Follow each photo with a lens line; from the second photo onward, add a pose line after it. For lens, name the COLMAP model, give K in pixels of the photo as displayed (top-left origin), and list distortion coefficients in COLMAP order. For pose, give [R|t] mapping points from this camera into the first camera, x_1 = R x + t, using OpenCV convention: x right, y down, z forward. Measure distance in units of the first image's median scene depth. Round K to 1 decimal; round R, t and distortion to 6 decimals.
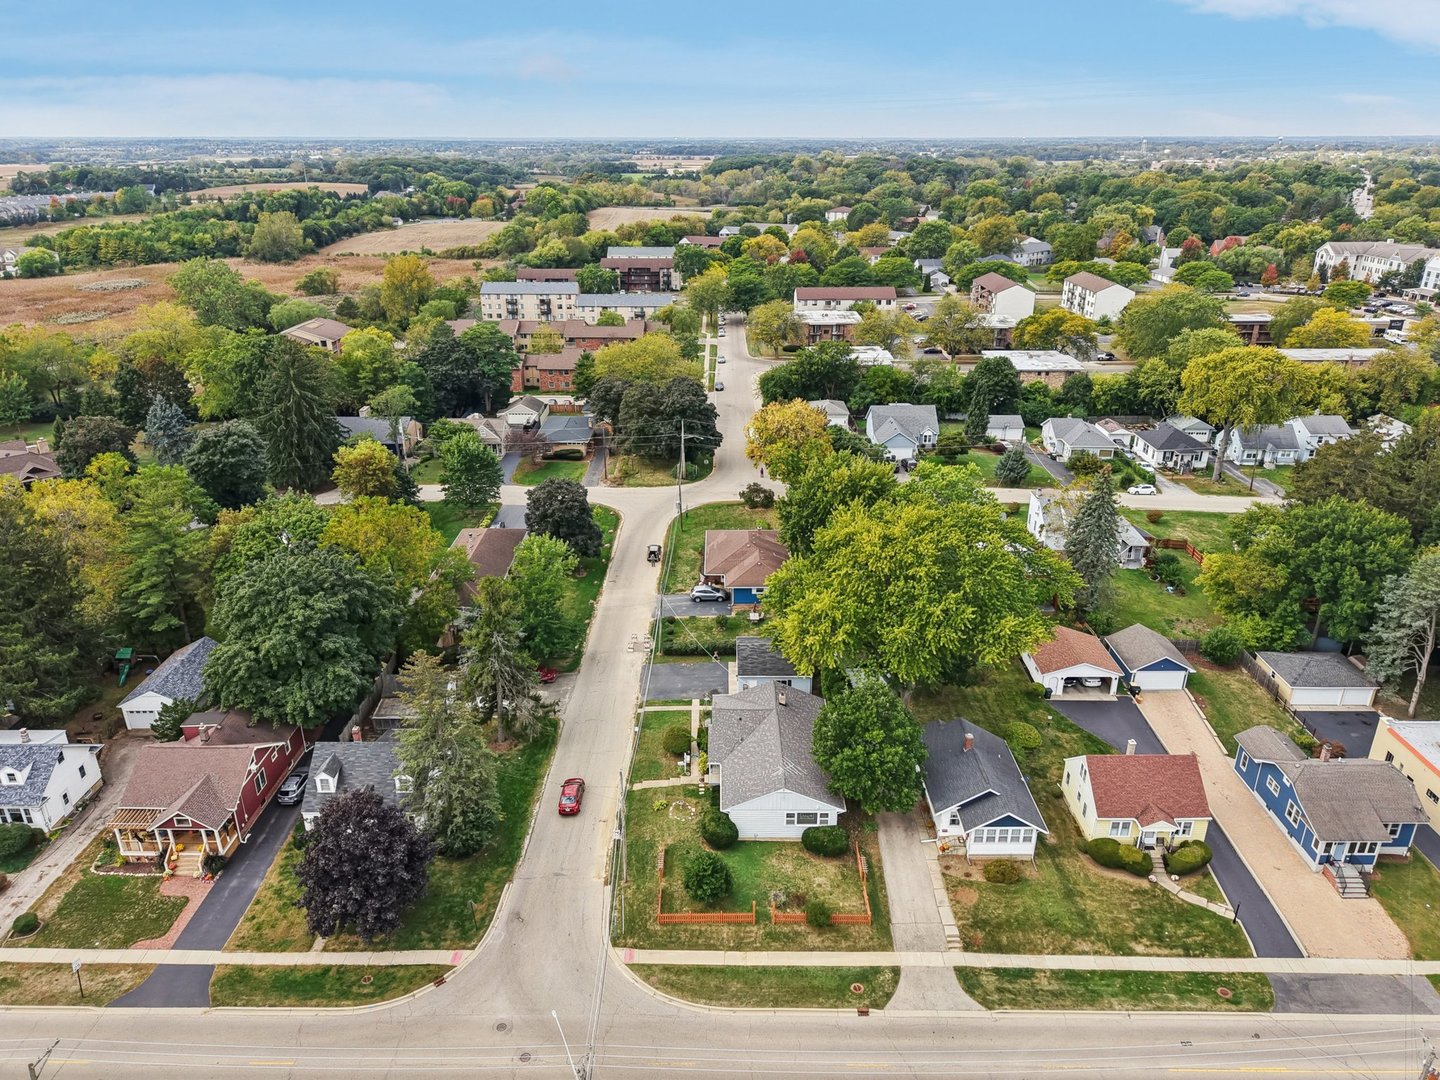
lens RADIAL K [[974.1, 0, 720.0], [0, 974.1, 540.0], [0, 0, 1]] dist [0.054136, -0.056356]
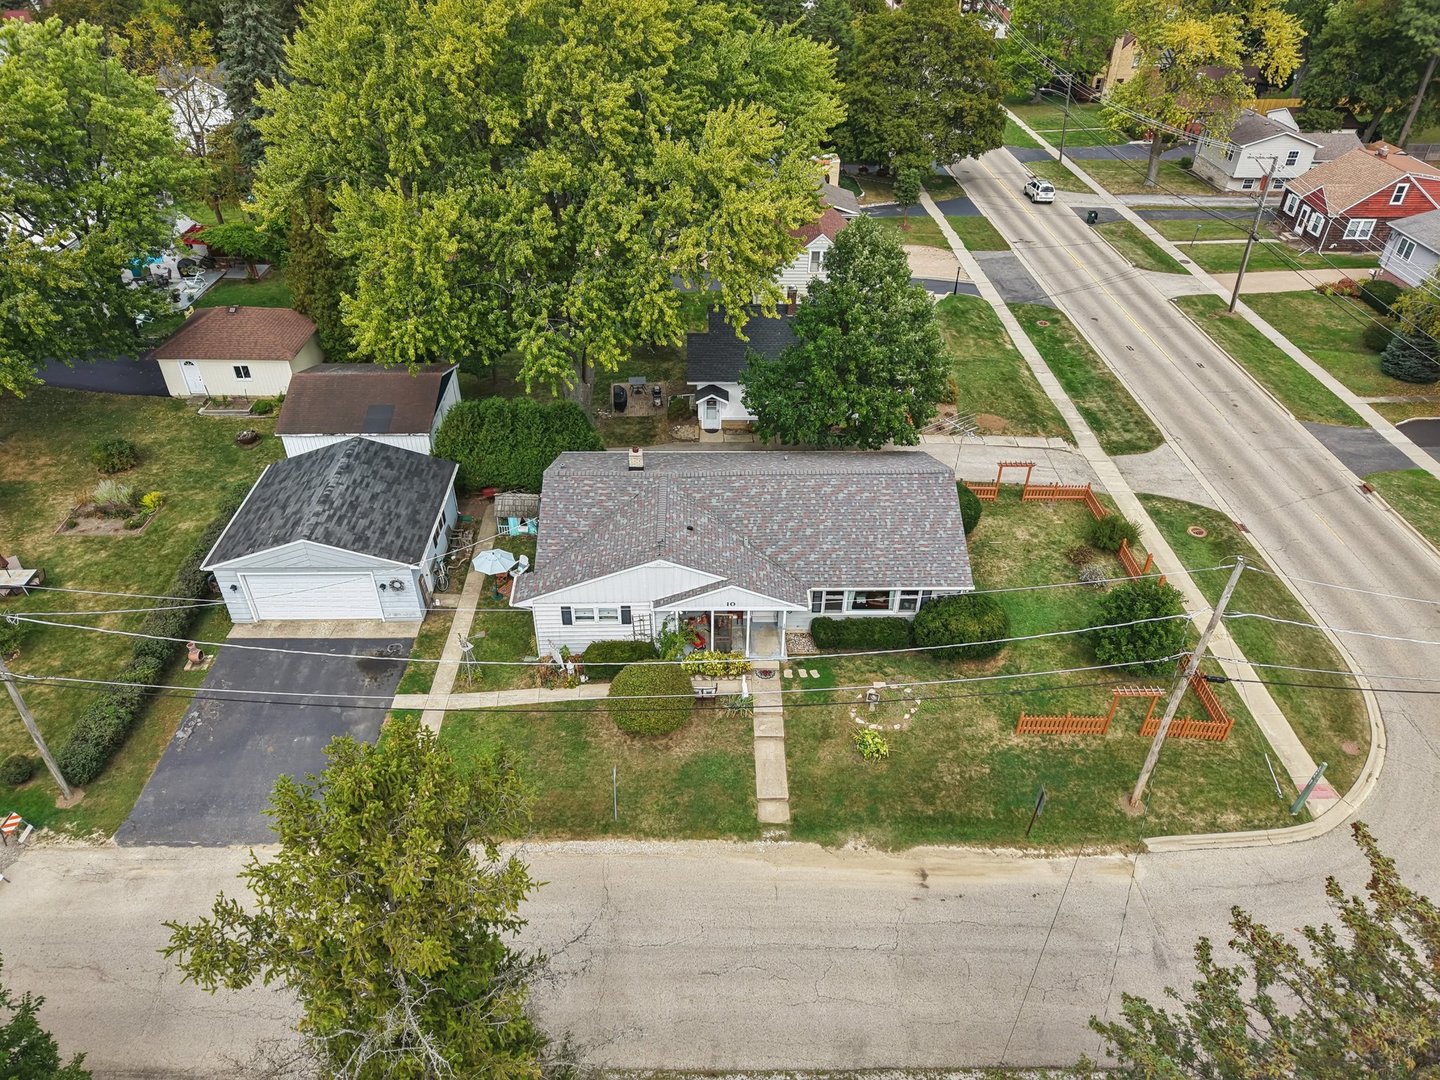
lens RADIAL K [[974.1, 0, 720.0], [0, 974.1, 540.0], [0, 0, 1]] dist [0.054136, -0.056356]
pose [[-0.036353, -0.580753, 0.813268, -0.397934], [0.360621, 0.751348, 0.552656, -0.047725], [-0.932004, 0.313372, 0.182118, 1.120131]]
